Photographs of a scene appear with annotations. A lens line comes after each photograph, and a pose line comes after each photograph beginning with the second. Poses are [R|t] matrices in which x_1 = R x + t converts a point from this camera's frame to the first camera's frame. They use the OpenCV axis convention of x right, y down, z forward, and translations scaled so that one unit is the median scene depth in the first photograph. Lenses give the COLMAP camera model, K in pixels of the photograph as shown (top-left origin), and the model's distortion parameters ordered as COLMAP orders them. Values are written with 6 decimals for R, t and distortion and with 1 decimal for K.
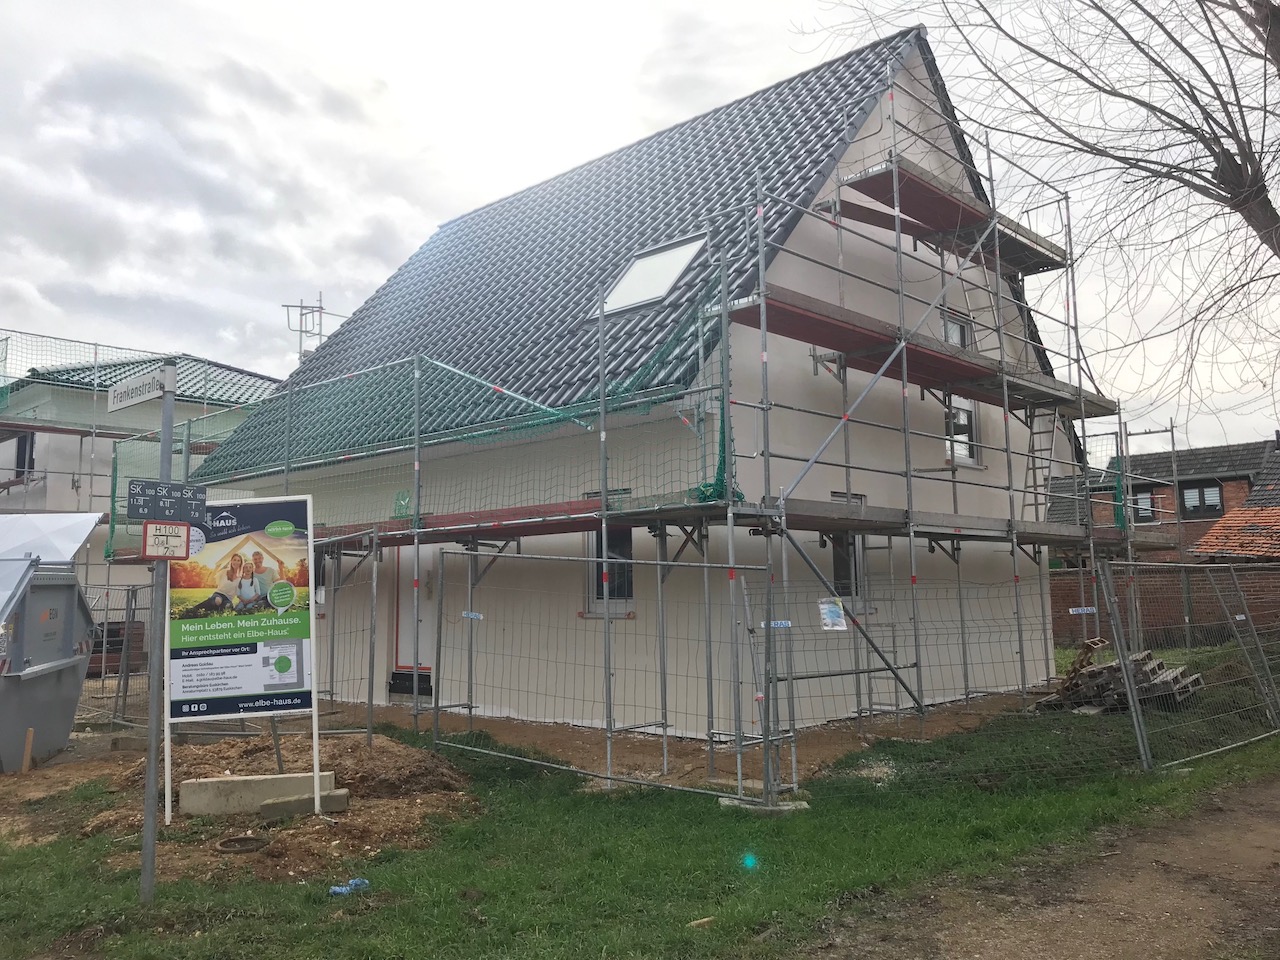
lens RADIAL K [[1087.4, 0, 642.9], [0, 1087.4, 479.1], [0, 0, 1]] dist [0.005859, 0.001703]
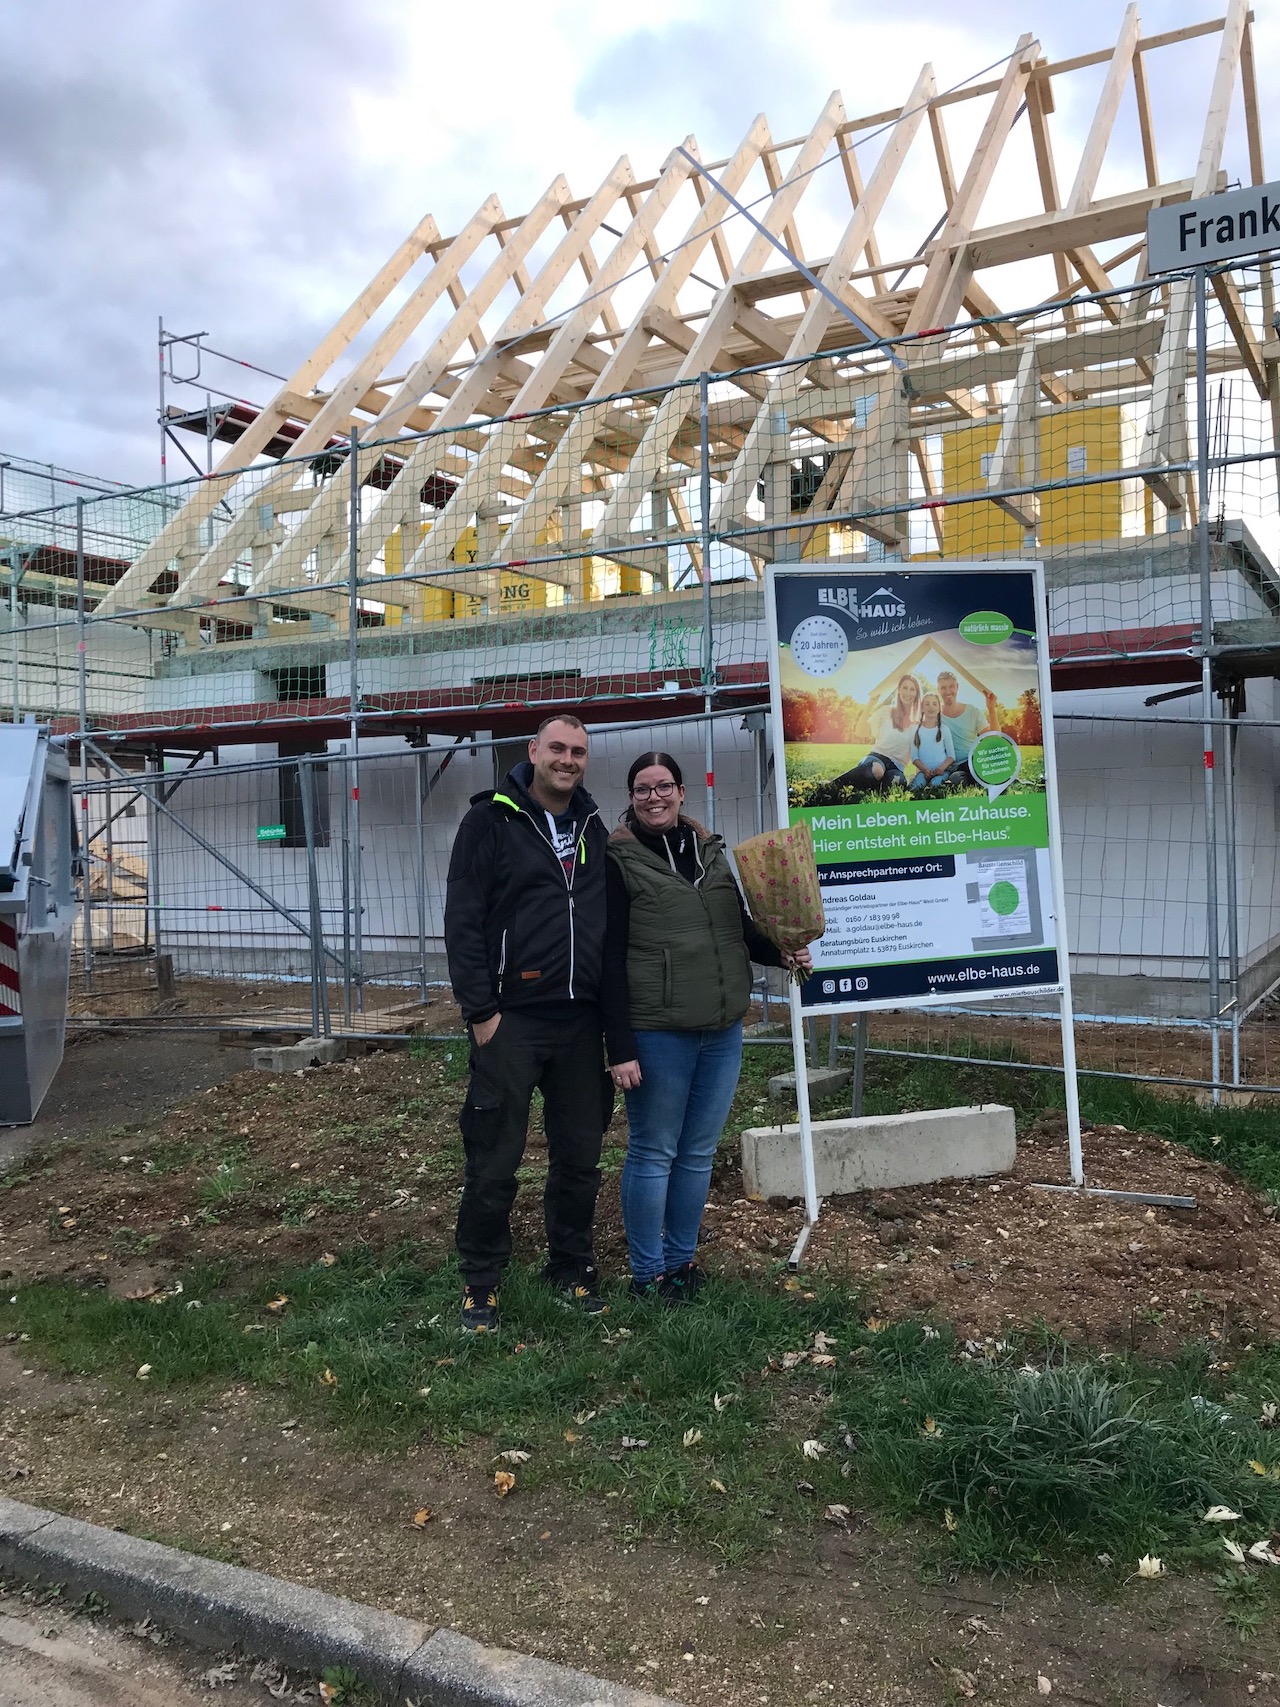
lens RADIAL K [[1450.1, 0, 640.0], [0, 1450.1, 848.2], [0, 0, 1]] dist [0.005859, 0.001703]
pose [[0.974881, 0.005845, 0.222648, -0.639598], [-0.030512, 0.993736, 0.107510, 0.079975], [-0.220625, -0.111603, 0.968953, 0.388840]]
